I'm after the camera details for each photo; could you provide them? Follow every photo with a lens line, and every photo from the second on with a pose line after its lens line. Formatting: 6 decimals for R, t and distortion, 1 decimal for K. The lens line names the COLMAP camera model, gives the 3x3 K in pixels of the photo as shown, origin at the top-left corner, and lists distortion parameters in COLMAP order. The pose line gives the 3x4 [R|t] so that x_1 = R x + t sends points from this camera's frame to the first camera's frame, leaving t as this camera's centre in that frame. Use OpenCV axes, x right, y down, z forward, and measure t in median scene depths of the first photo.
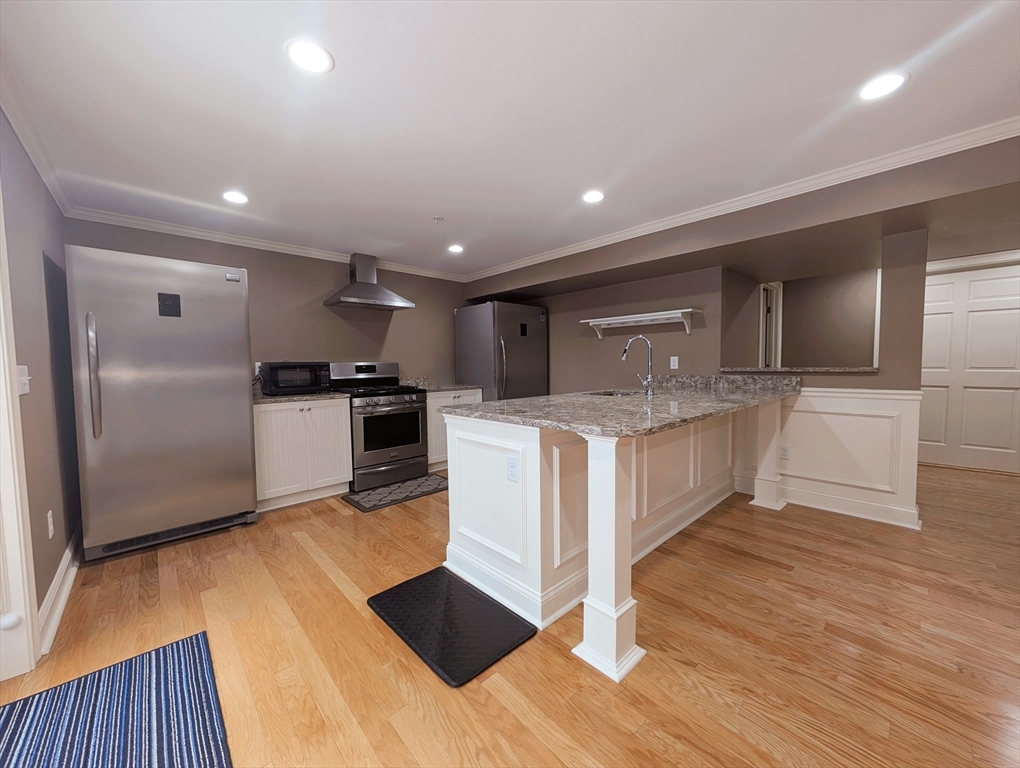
lens RADIAL K [[385.7, 0, 507.0], [0, 385.7, 385.4], [0, 0, 1]] dist [0.000626, 0.000017]
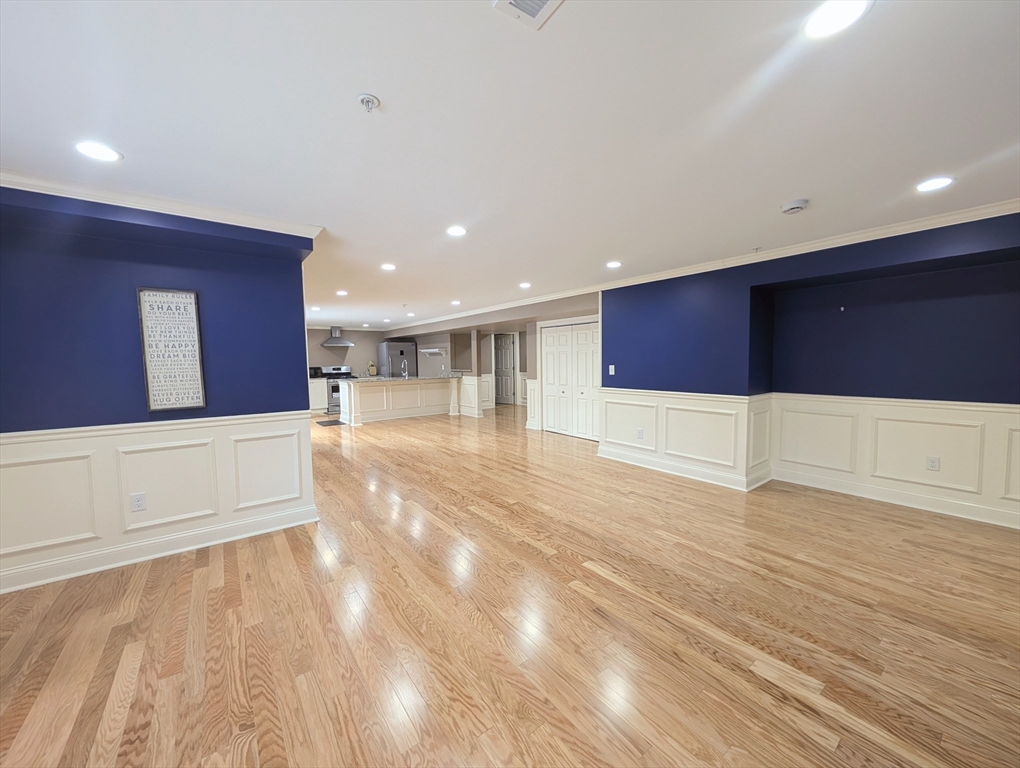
lens RADIAL K [[387.4, 0, 506.5], [0, 387.4, 384.9], [0, 0, 1]] dist [-0.000473, 0.000001]
pose [[0.994218, 0.007212, -0.107139, 1.274352], [-0.005917, 0.999906, 0.012396, 0.031415], [0.107218, -0.011690, 0.994167, -1.795742]]
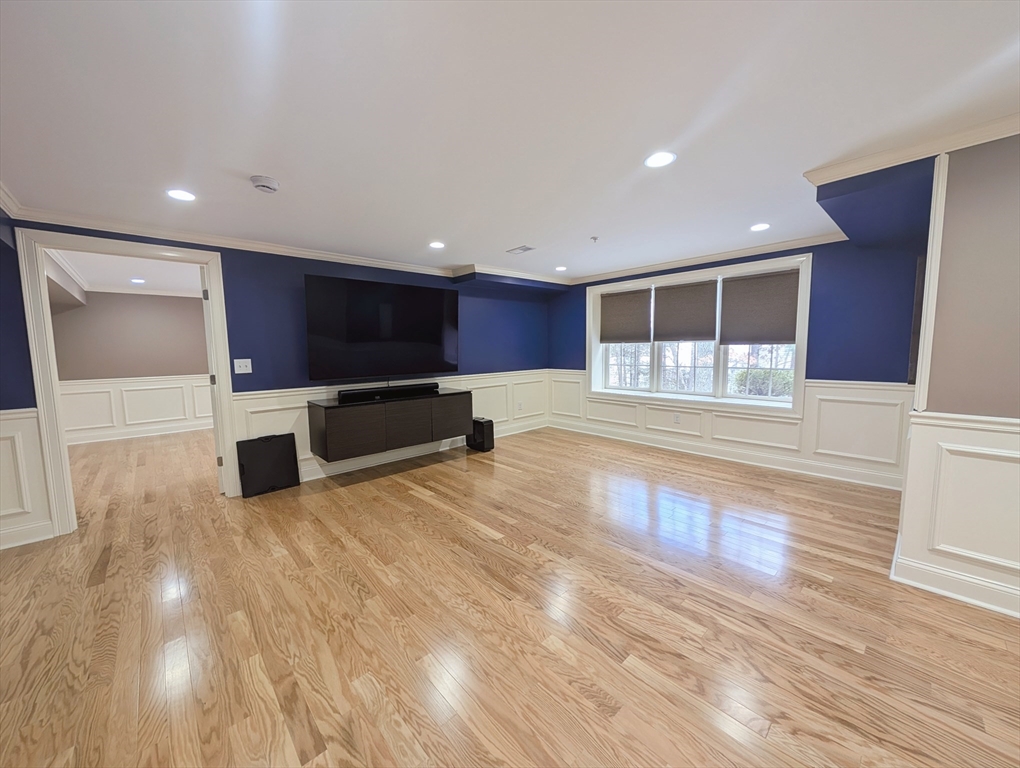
lens RADIAL K [[385.7, 0, 507.0], [0, 385.7, 385.4], [0, 0, 1]] dist [0.000626, 0.000017]
pose [[-0.999494, 0.030783, 0.008008, 1.318124], [0.031639, 0.988048, 0.150862, -0.040727], [-0.003269, 0.151039, -0.988522, -0.343281]]
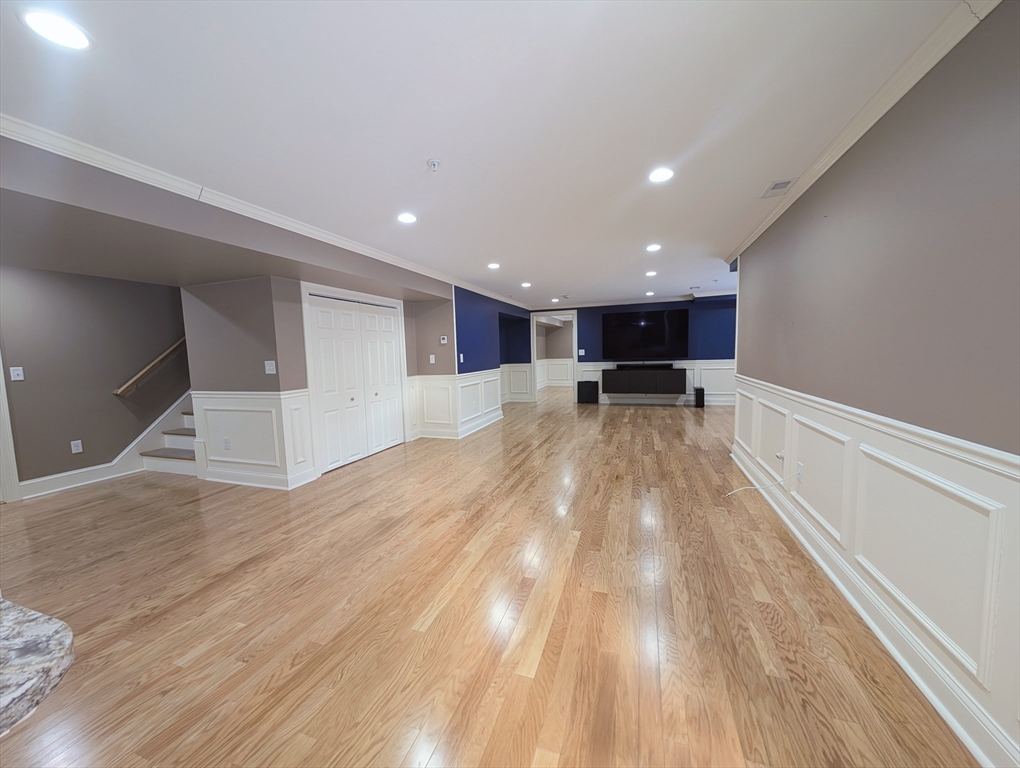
lens RADIAL K [[385.7, 0, 507.0], [0, 385.7, 385.4], [0, 0, 1]] dist [0.000626, 0.000017]
pose [[-0.465437, -0.051224, 0.883598, -0.056956], [0.084513, 0.991190, 0.101979, -0.046307], [-0.881037, 0.122140, -0.457007, 0.307498]]
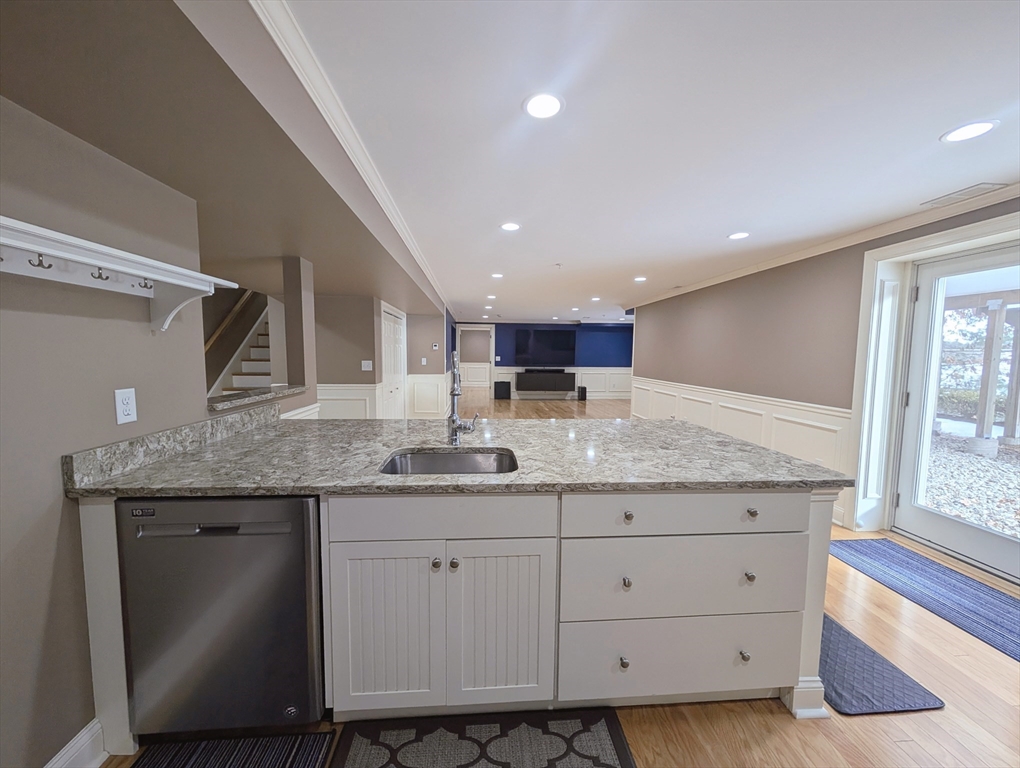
lens RADIAL K [[385.7, 0, 507.0], [0, 385.7, 385.4], [0, 0, 1]] dist [0.000626, 0.000017]
pose [[-0.782737, -0.046410, 0.620619, -0.075152], [0.035047, 0.992346, 0.118409, -0.117805], [-0.621364, 0.114434, -0.775120, 1.154422]]
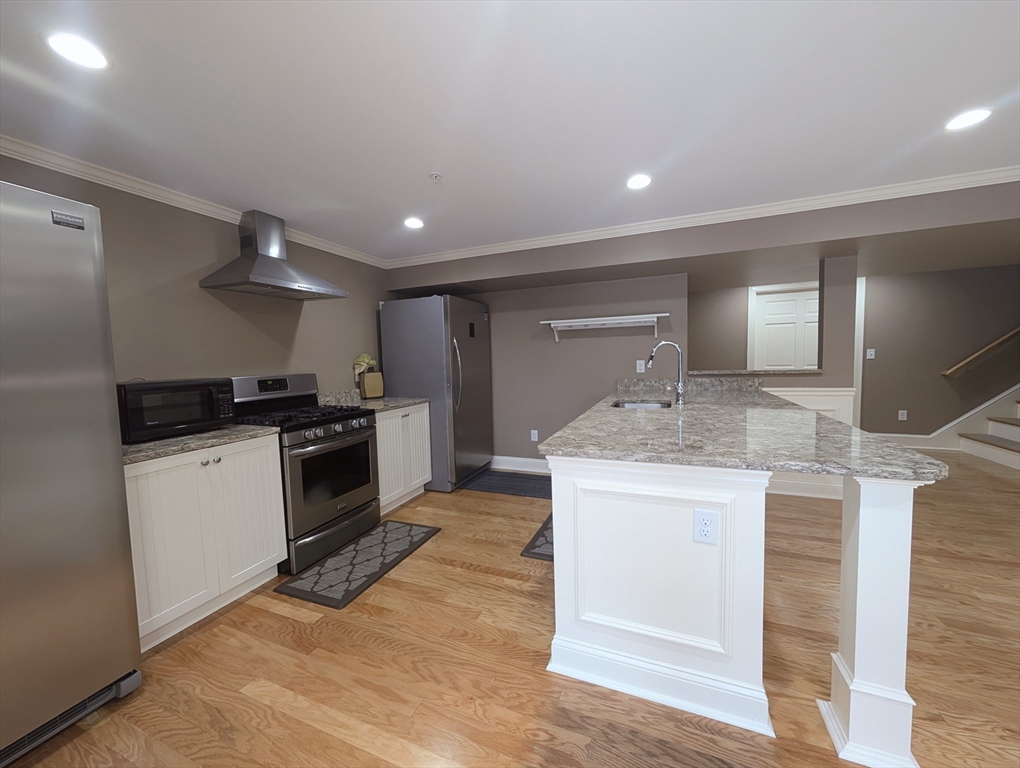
lens RADIAL K [[385.7, 0, 507.0], [0, 385.7, 385.4], [0, 0, 1]] dist [0.000626, 0.000017]
pose [[0.909738, -0.041967, 0.413056, -0.324372], [0.039859, 0.999111, 0.013723, -0.040780], [-0.413265, 0.003980, 0.910602, 0.254144]]
